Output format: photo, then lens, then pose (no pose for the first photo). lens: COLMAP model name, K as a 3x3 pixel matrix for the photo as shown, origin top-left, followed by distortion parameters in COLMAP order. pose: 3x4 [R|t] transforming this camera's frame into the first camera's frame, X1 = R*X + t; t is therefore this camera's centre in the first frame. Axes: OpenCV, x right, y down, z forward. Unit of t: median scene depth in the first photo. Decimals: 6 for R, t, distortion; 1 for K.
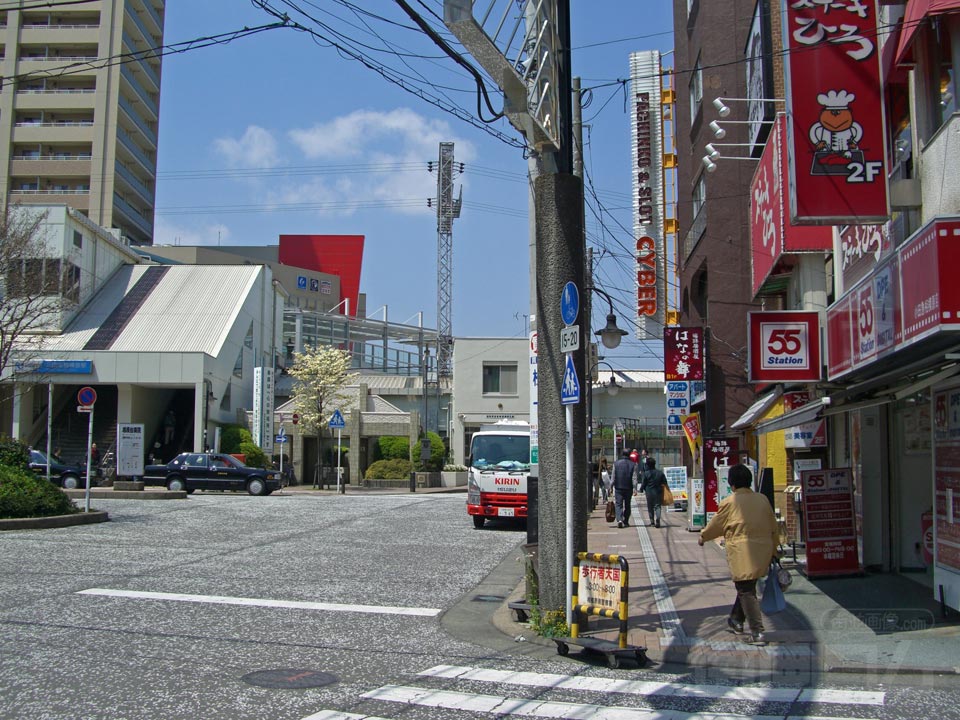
lens RADIAL K [[1064.9, 0, 480.0], [0, 1064.9, 360.0], [0, 0, 1]] dist [-0.116000, -0.009673]
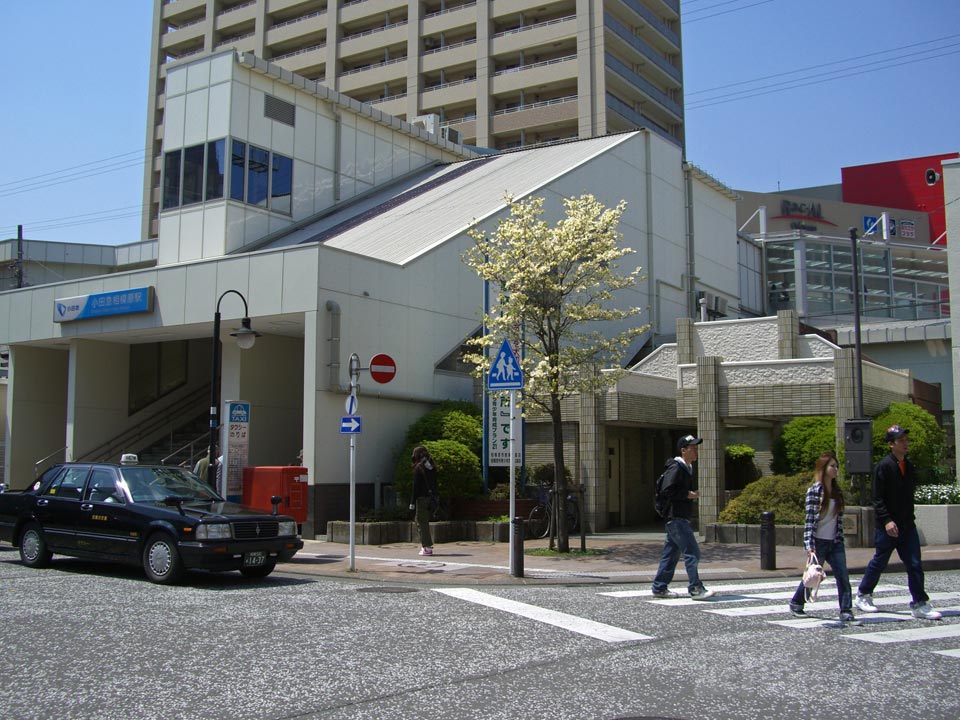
lens RADIAL K [[1064.9, 0, 480.0], [0, 1064.9, 360.0], [0, 0, 1]] dist [-0.116000, -0.009673]
pose [[0.813939, -0.060545, -0.577786, 0.055134], [0.056805, 0.998083, -0.024566, 0.052204], [0.578166, -0.012826, 0.815818, 0.589150]]
